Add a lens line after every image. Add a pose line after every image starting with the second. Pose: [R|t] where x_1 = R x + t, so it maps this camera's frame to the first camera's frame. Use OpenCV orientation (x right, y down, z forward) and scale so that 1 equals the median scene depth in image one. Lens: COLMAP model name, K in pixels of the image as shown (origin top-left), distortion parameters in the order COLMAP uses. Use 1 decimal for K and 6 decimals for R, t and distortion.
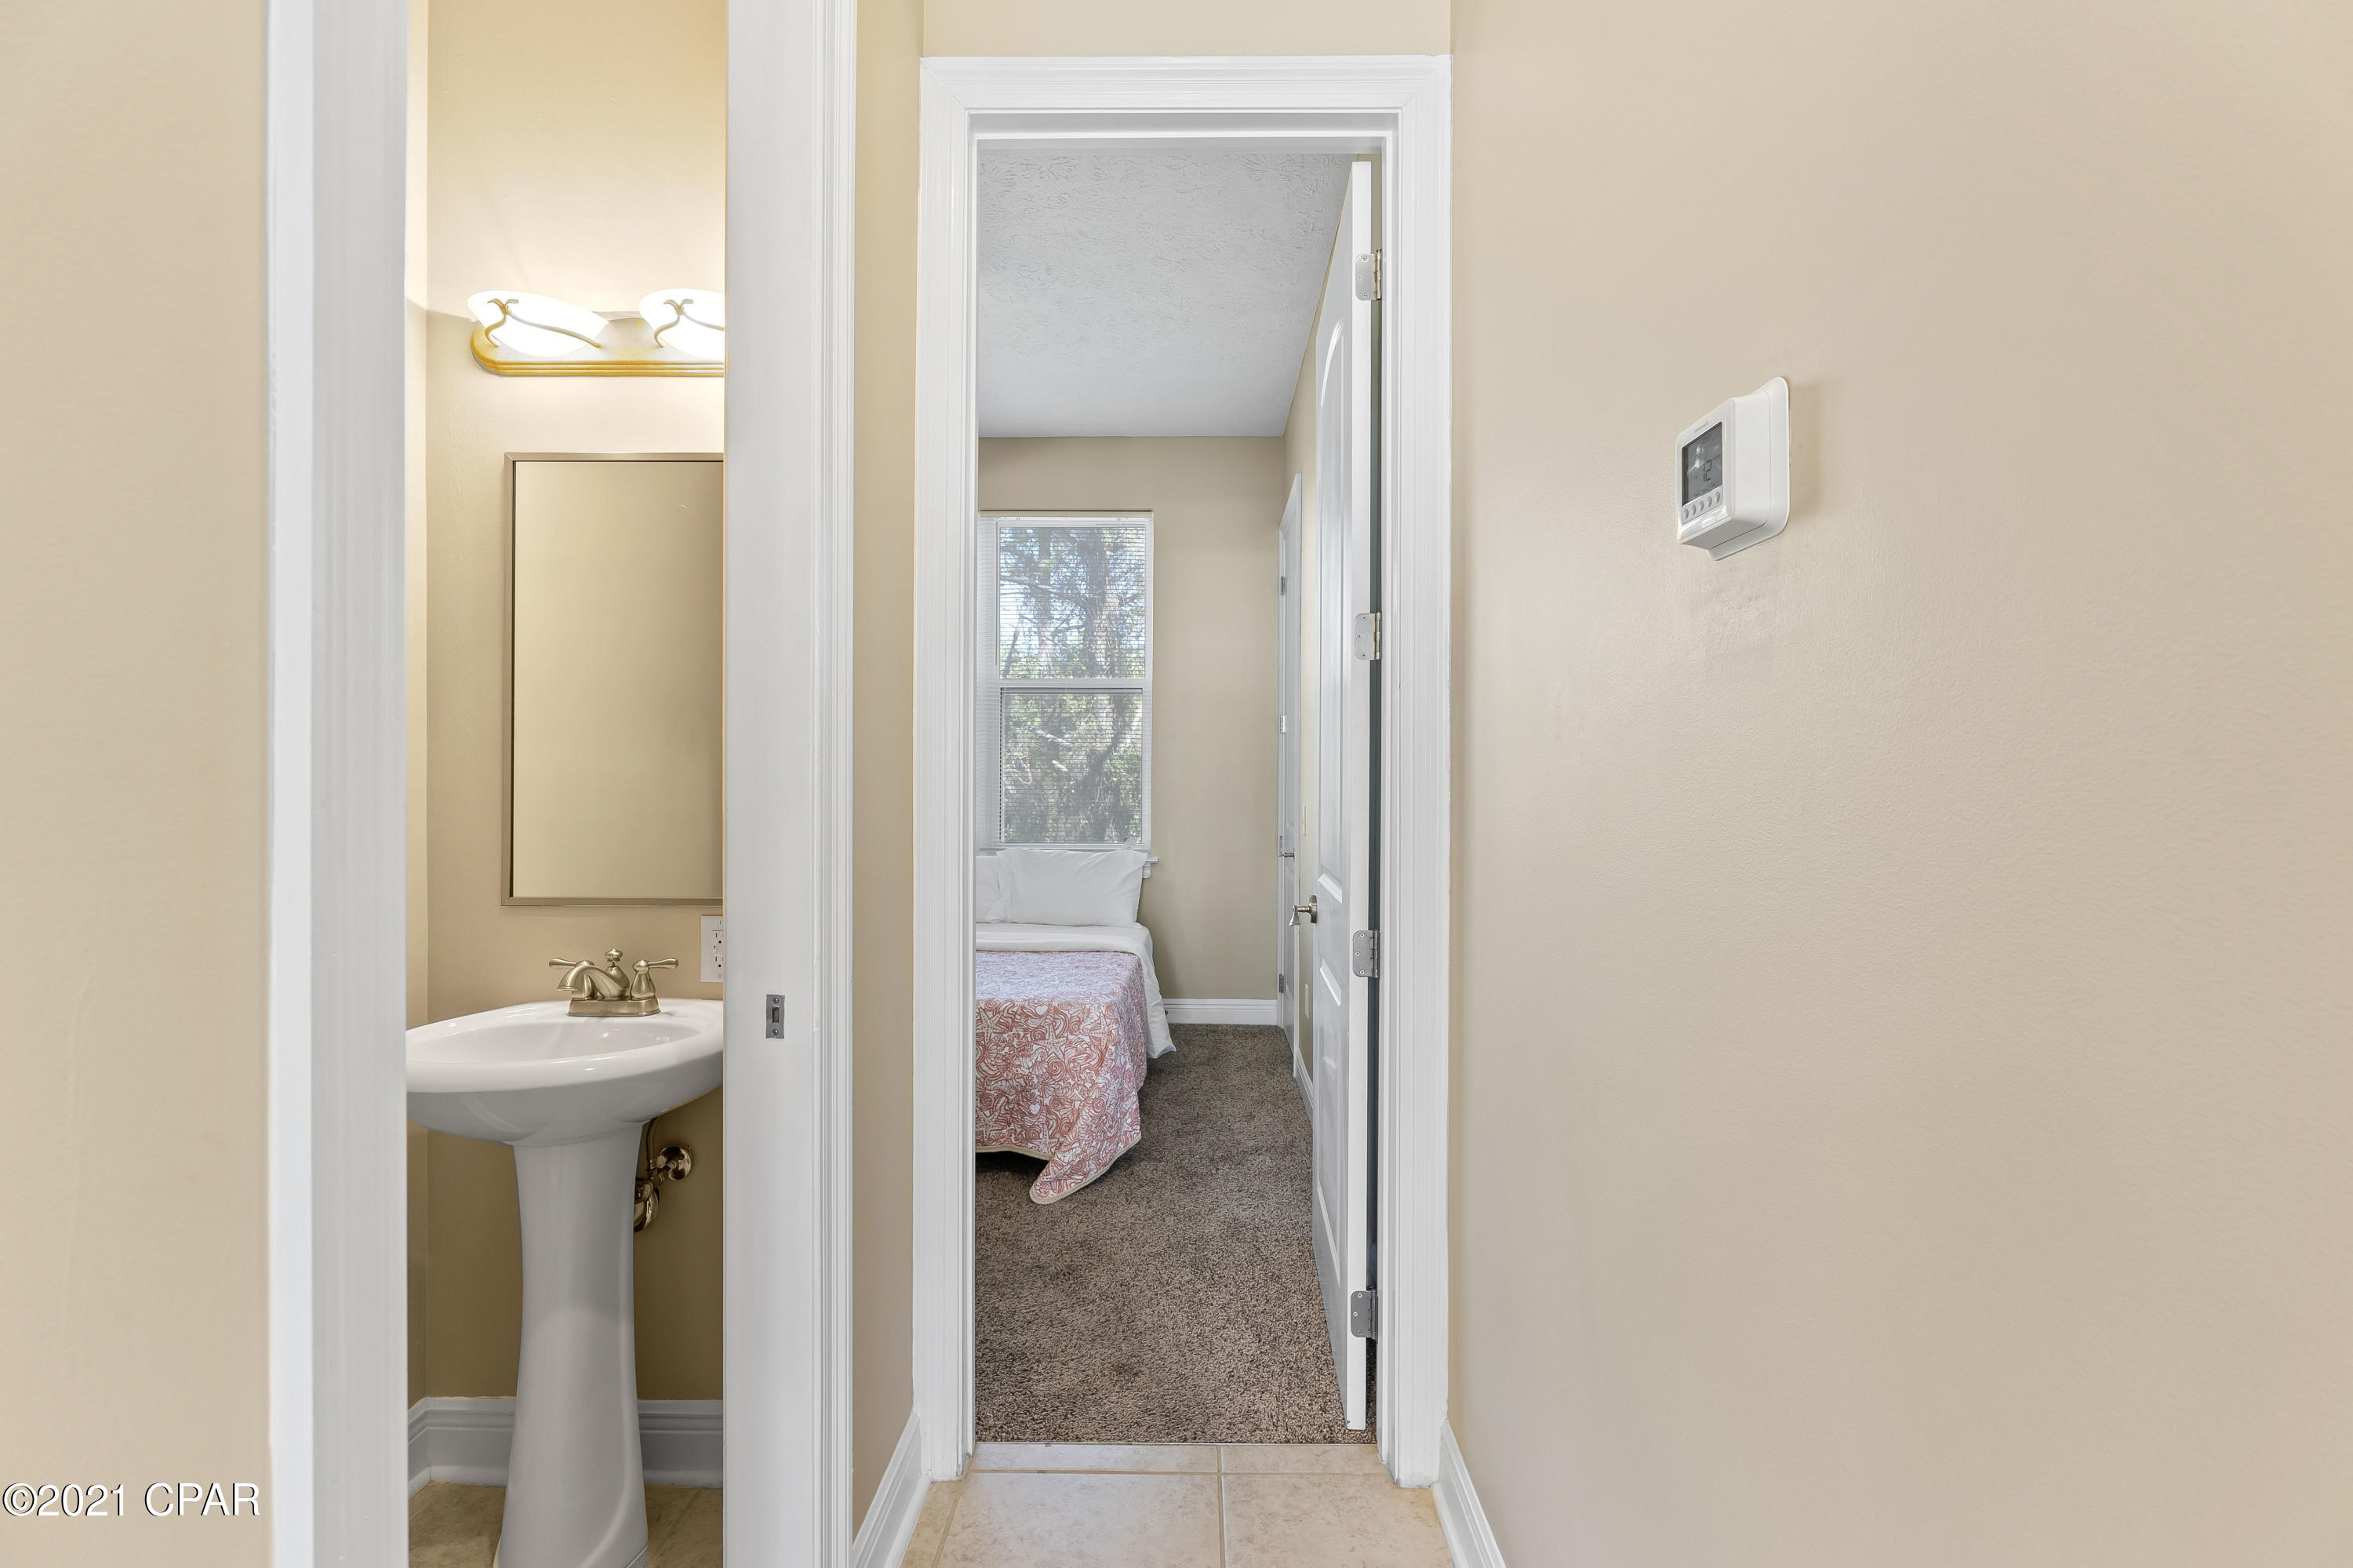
lens RADIAL K [[1002.1, 0, 1174.7], [0, 1002.1, 785.7], [0, 0, 1]] dist [0.000732, 0.000048]
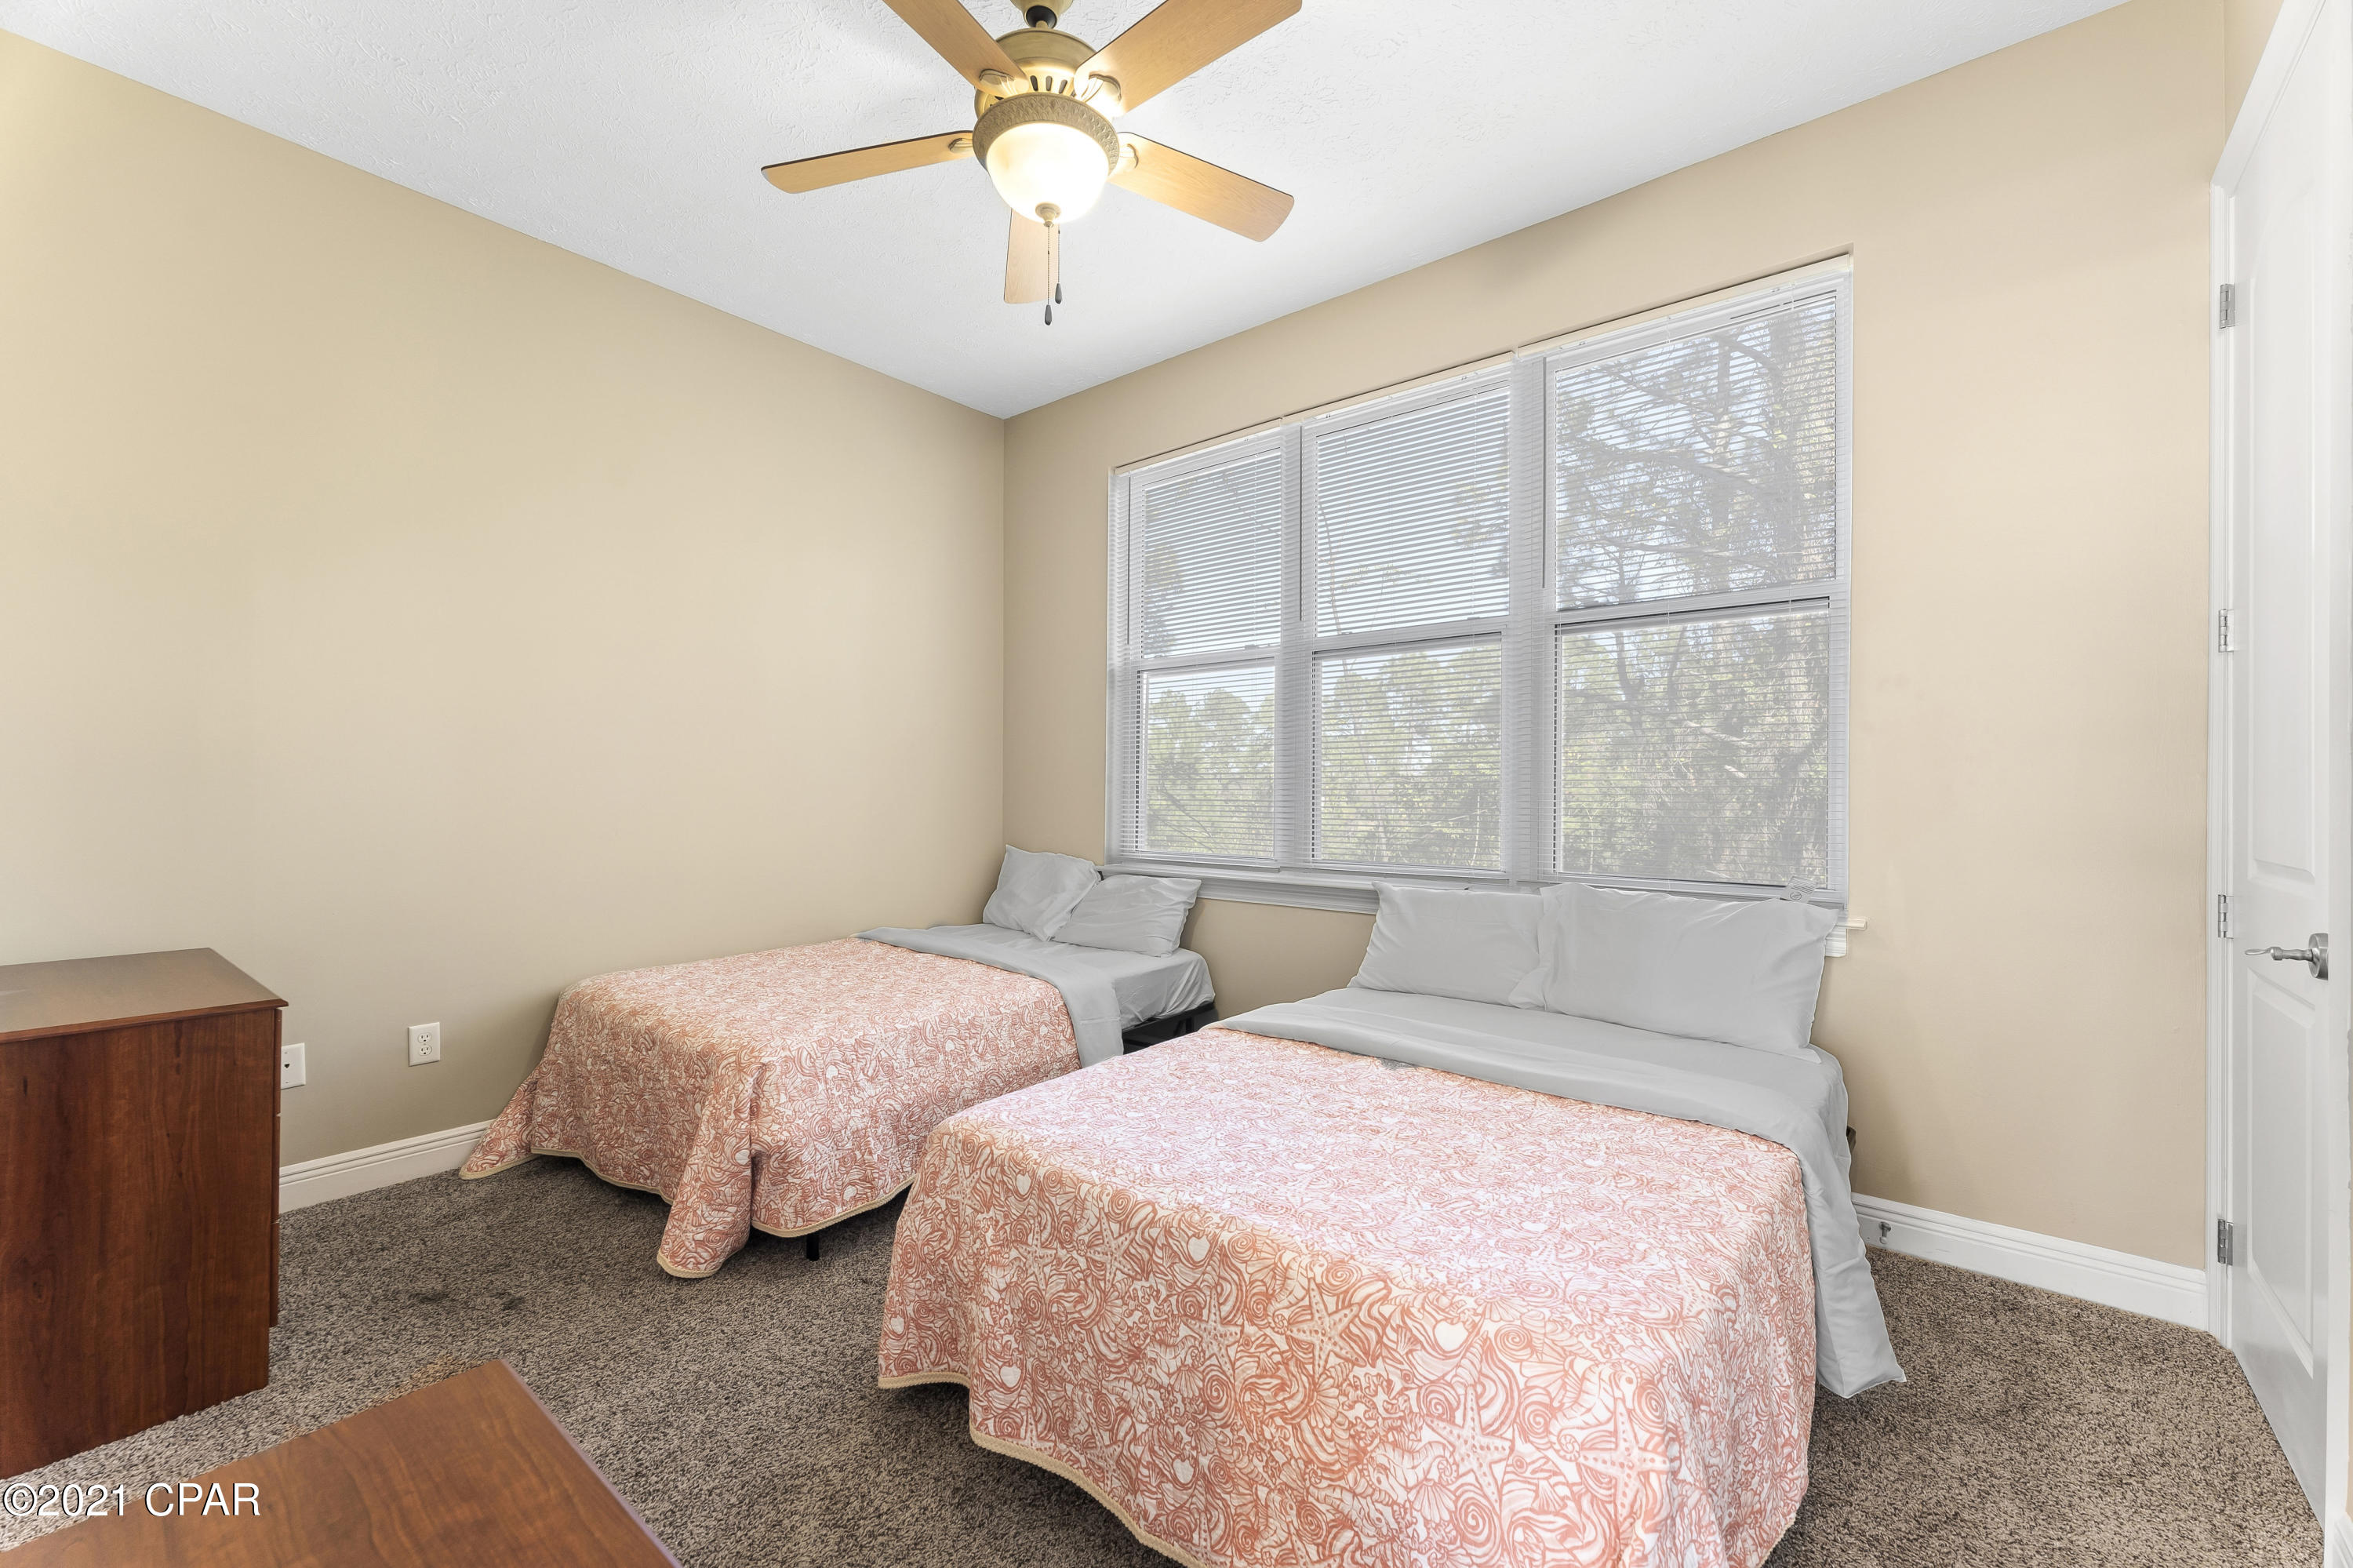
lens RADIAL K [[949.9, 0, 1173.7], [0, 949.9, 794.4], [0, 0, 1]] dist [0.002417, 0.000150]
pose [[0.787206, -0.000312, -0.616691, 0.005256], [-0.003045, 0.999986, -0.004393, 0.012159], [0.616683, 0.005336, 0.787193, 0.415926]]
